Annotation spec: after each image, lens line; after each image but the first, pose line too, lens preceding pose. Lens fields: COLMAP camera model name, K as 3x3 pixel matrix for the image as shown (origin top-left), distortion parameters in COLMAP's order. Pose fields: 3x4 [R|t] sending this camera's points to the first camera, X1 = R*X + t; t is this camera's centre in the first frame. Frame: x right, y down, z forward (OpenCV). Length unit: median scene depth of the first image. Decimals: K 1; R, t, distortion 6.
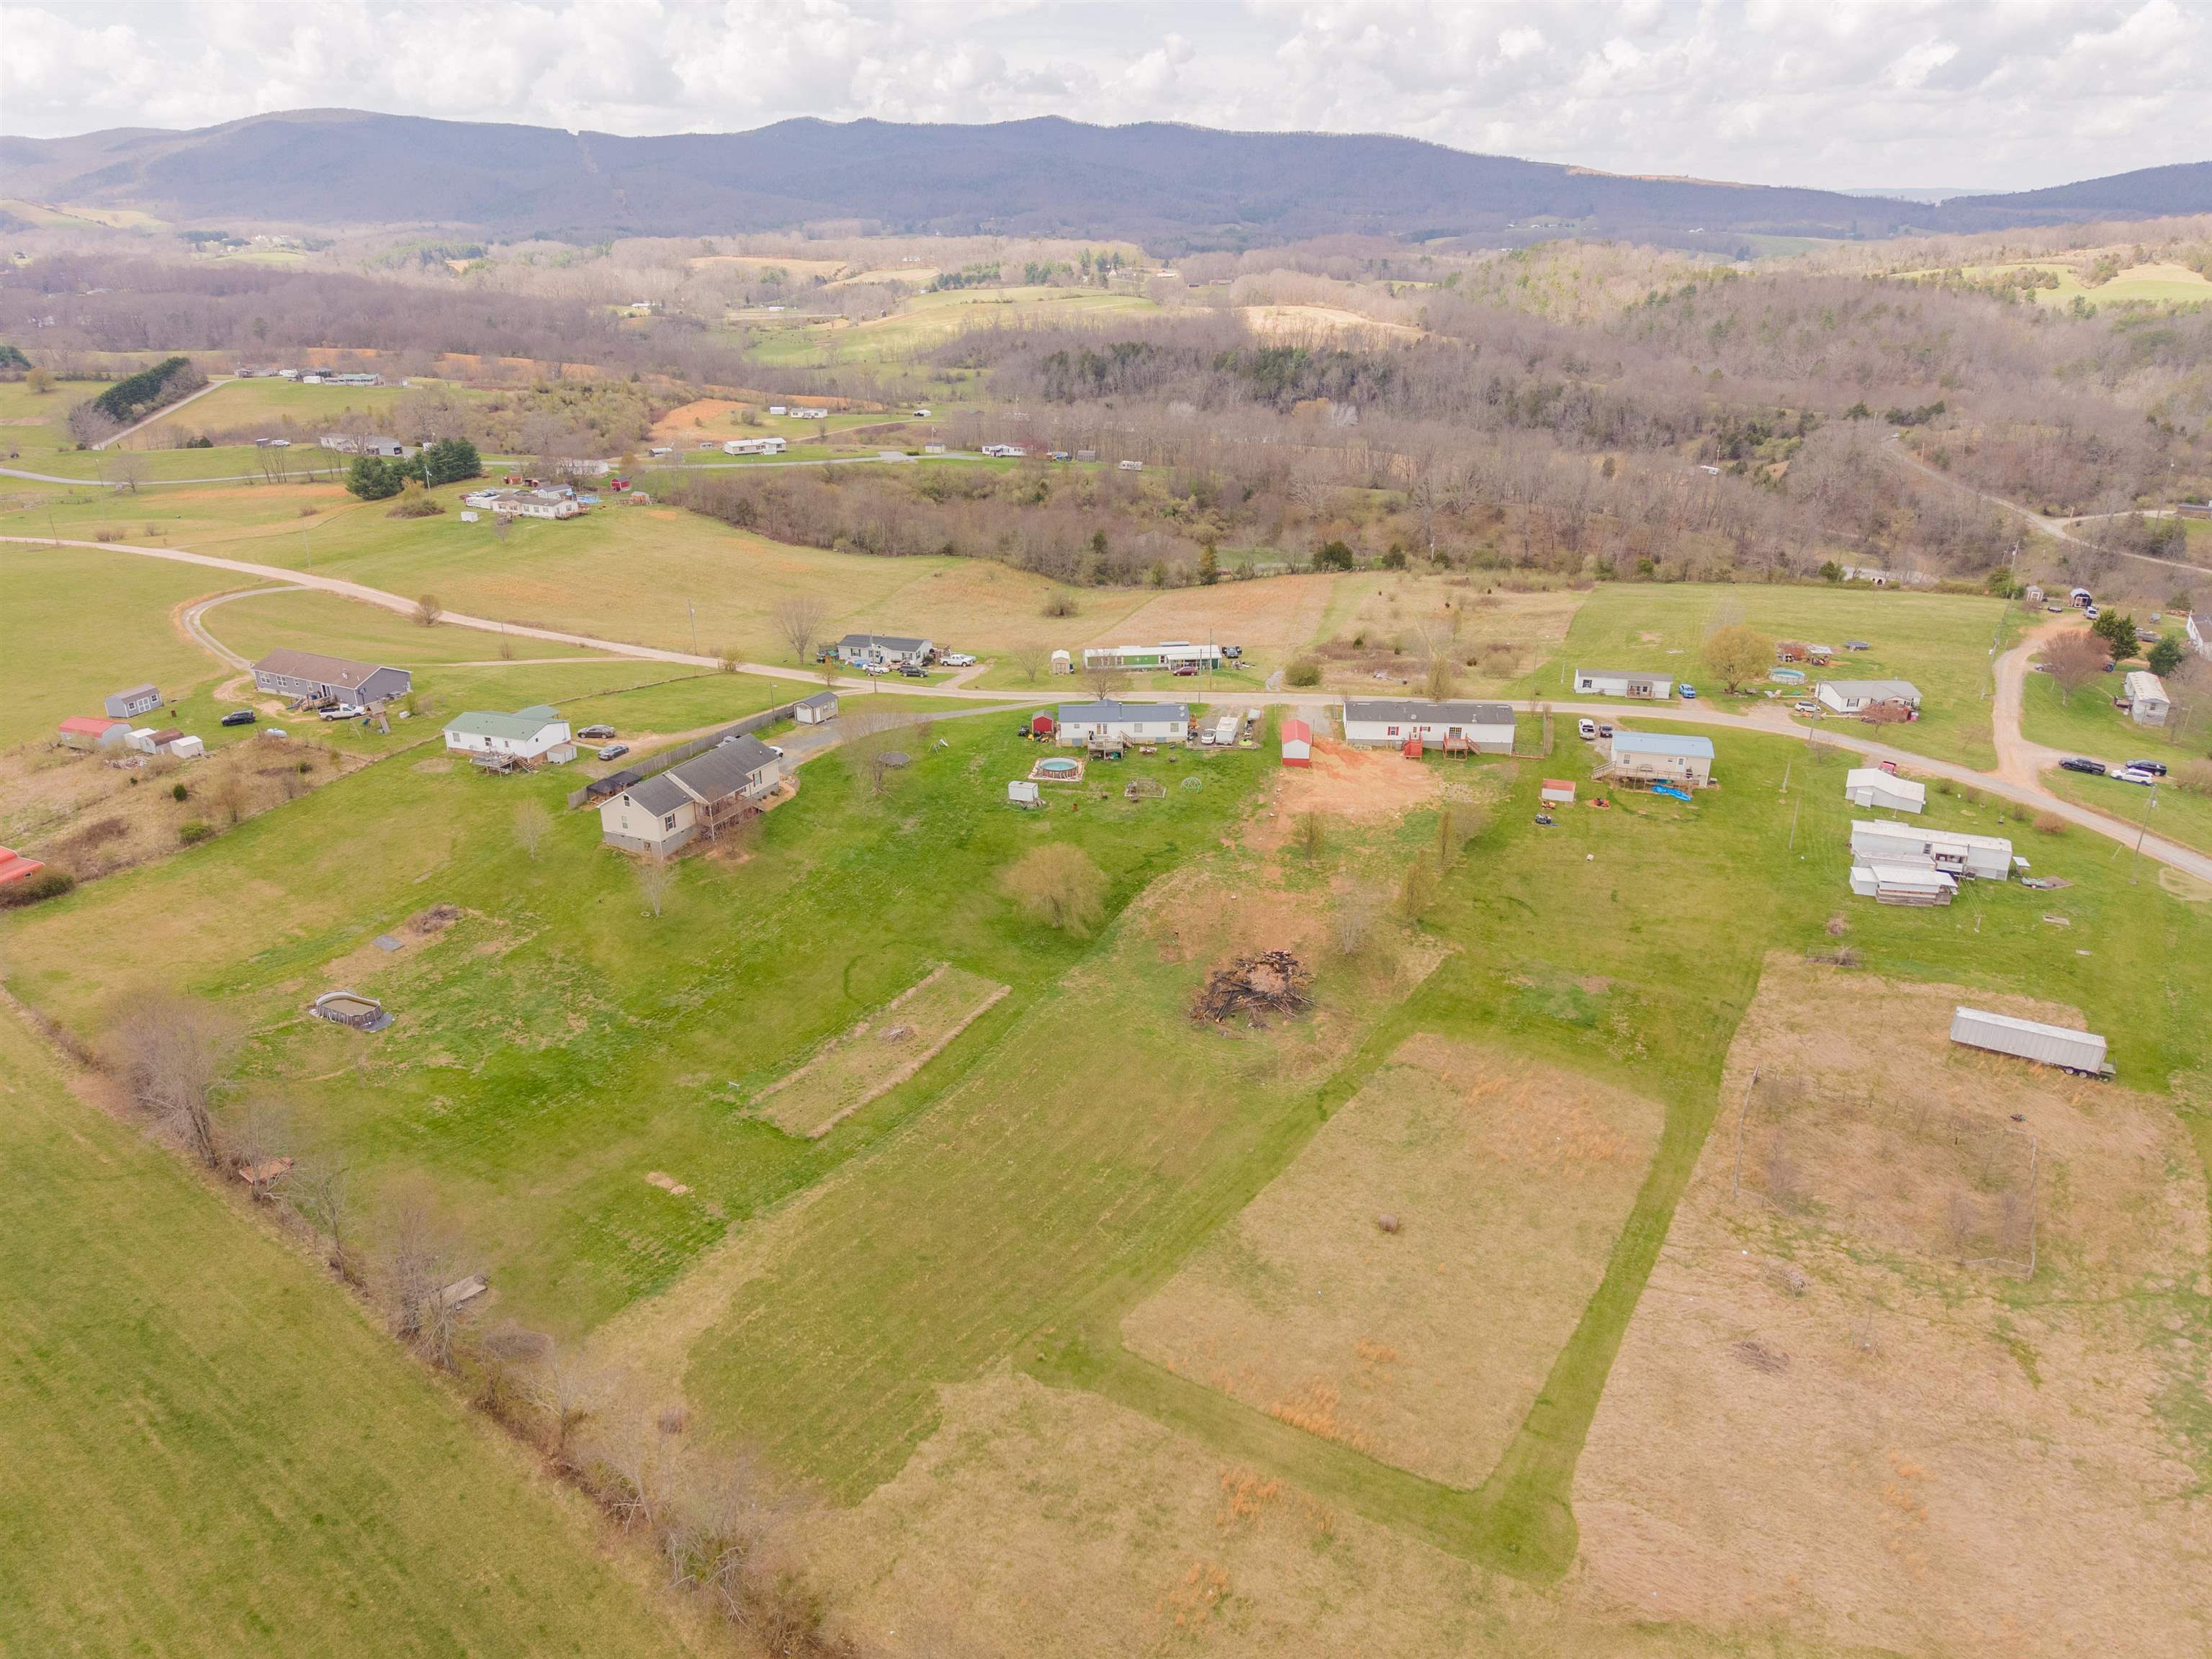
lens RADIAL K [[1479.6, 0, 1099.8], [0, 1479.6, 821.1], [0, 0, 1]] dist [0.039490, -0.046117]
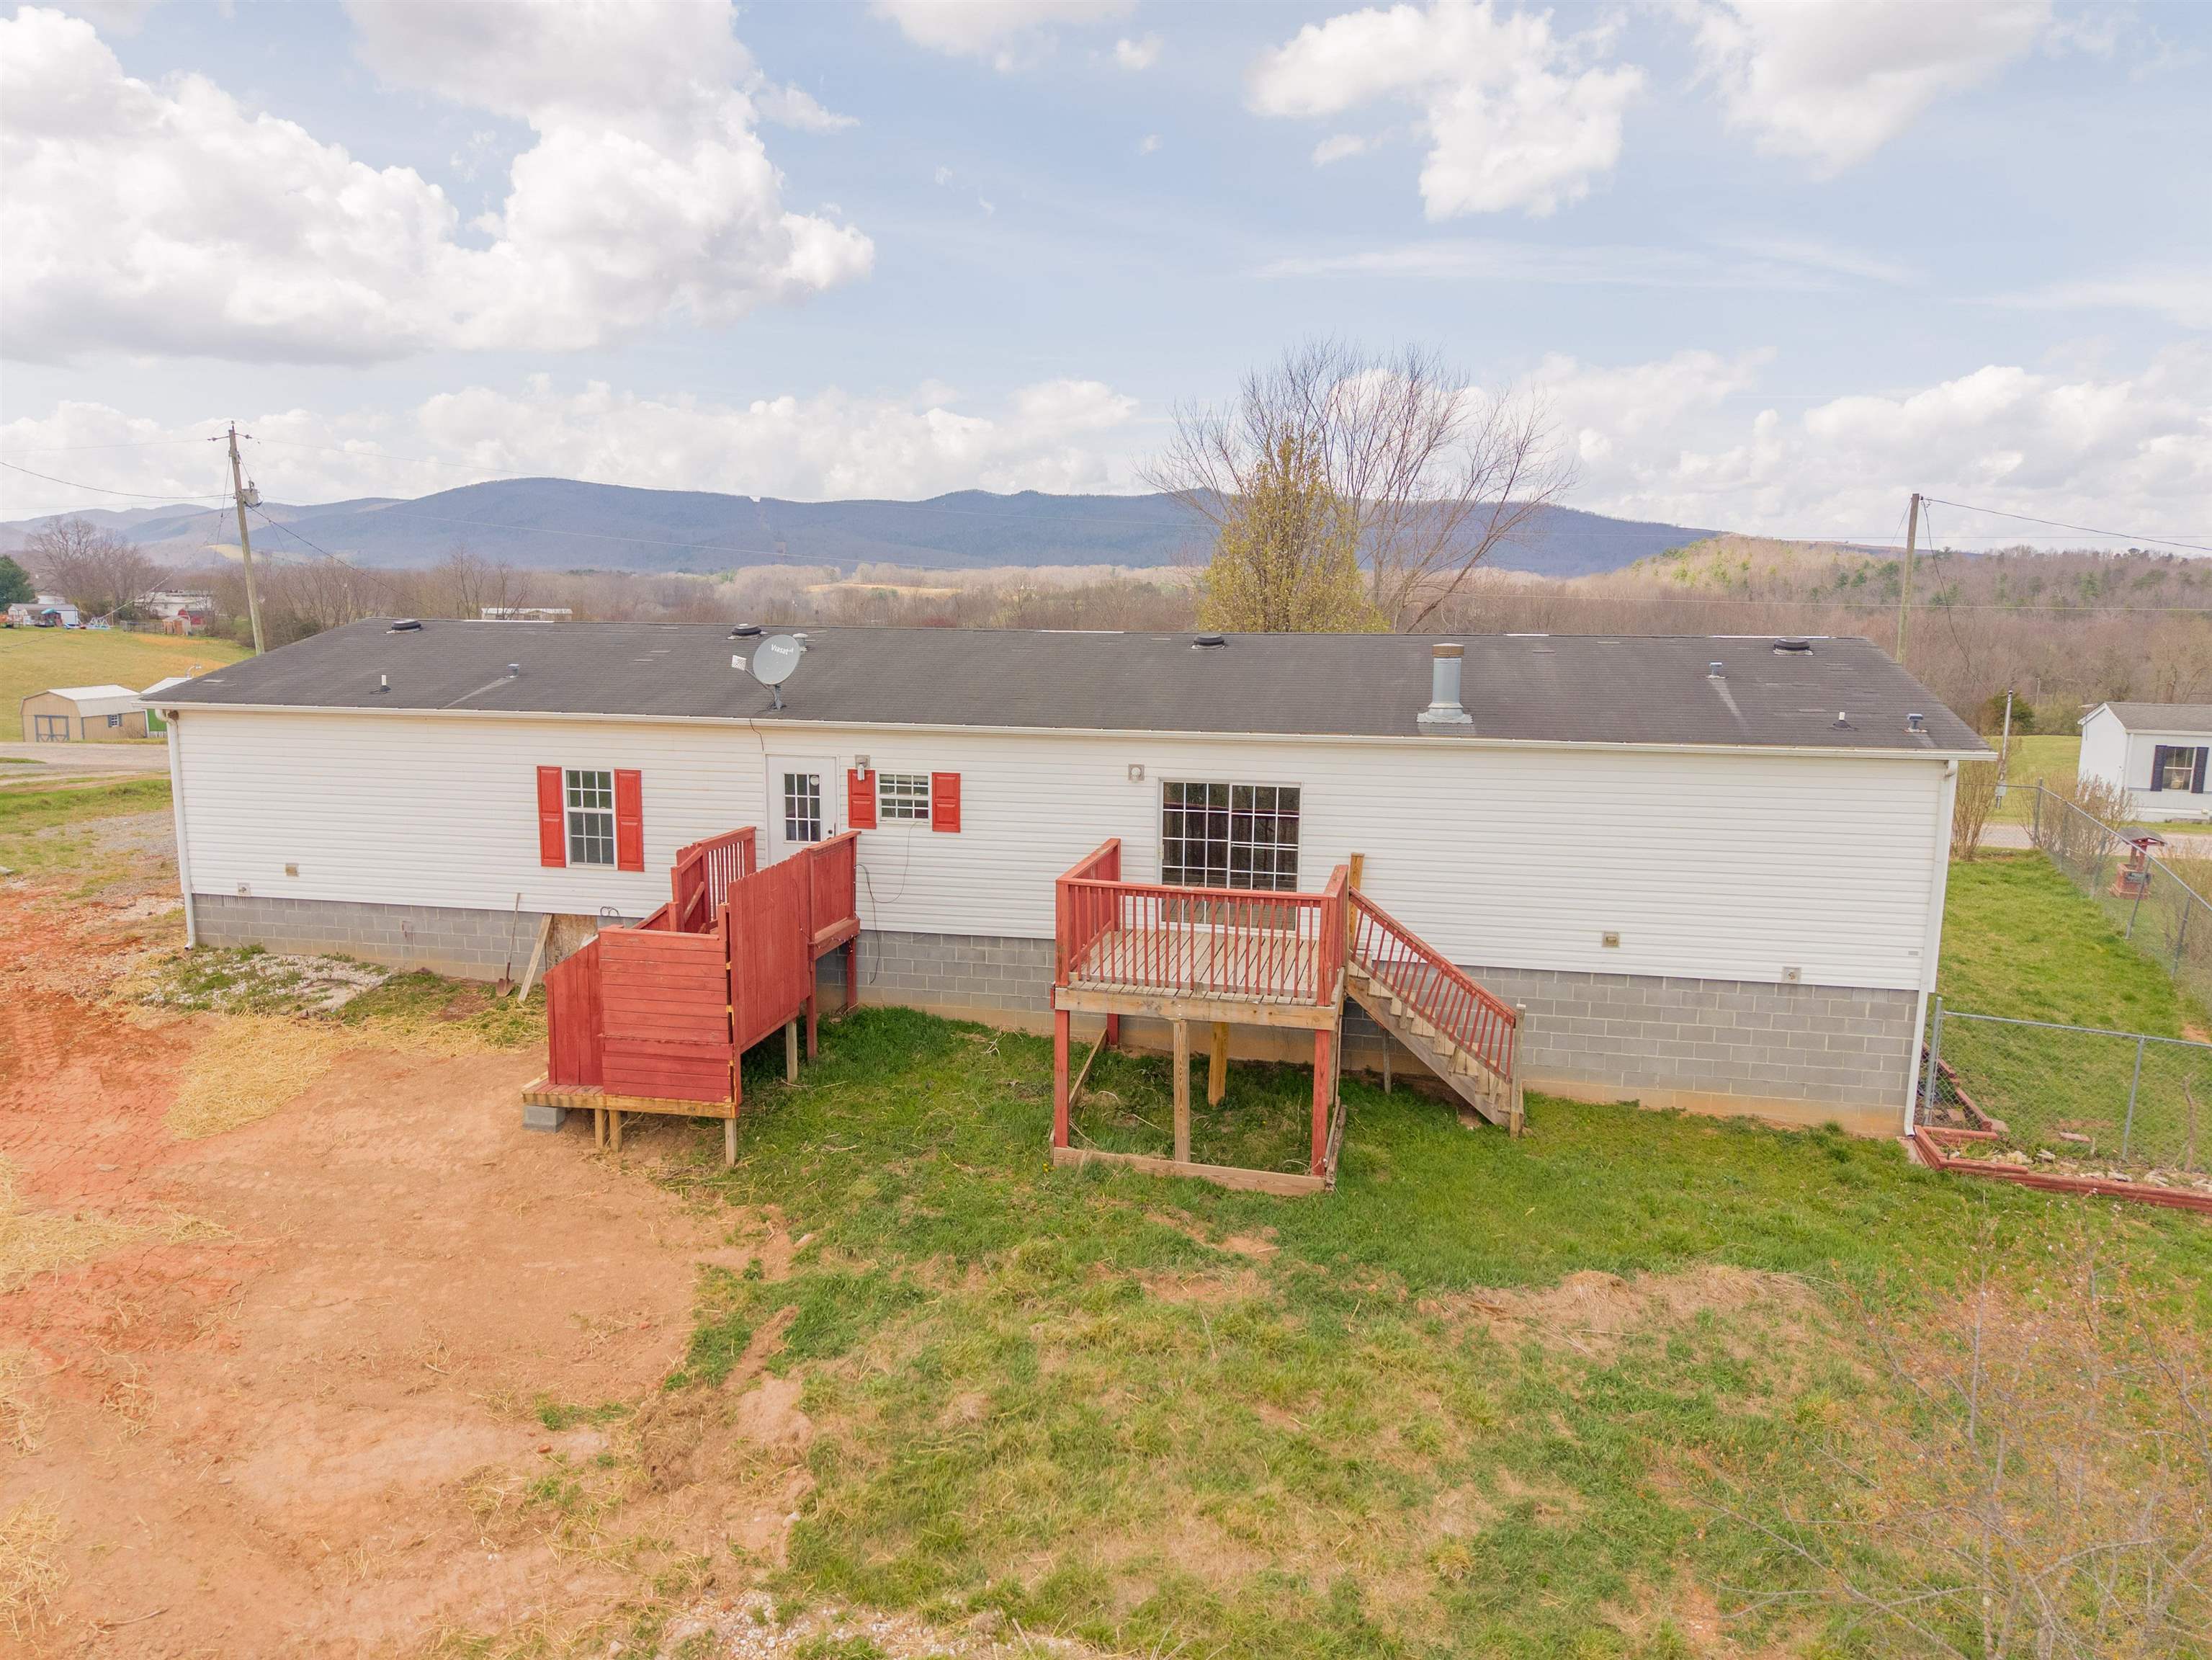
lens RADIAL K [[1487.1, 0, 1096.4], [0, 1487.1, 796.1], [0, 0, 1]] dist [0.010183, -0.007173]
pose [[0.993865, 0.025776, -0.107559, 0.245101], [-0.051952, 0.967303, -0.248246, -0.041078], [0.097643, 0.252311, 0.962707, 0.928110]]
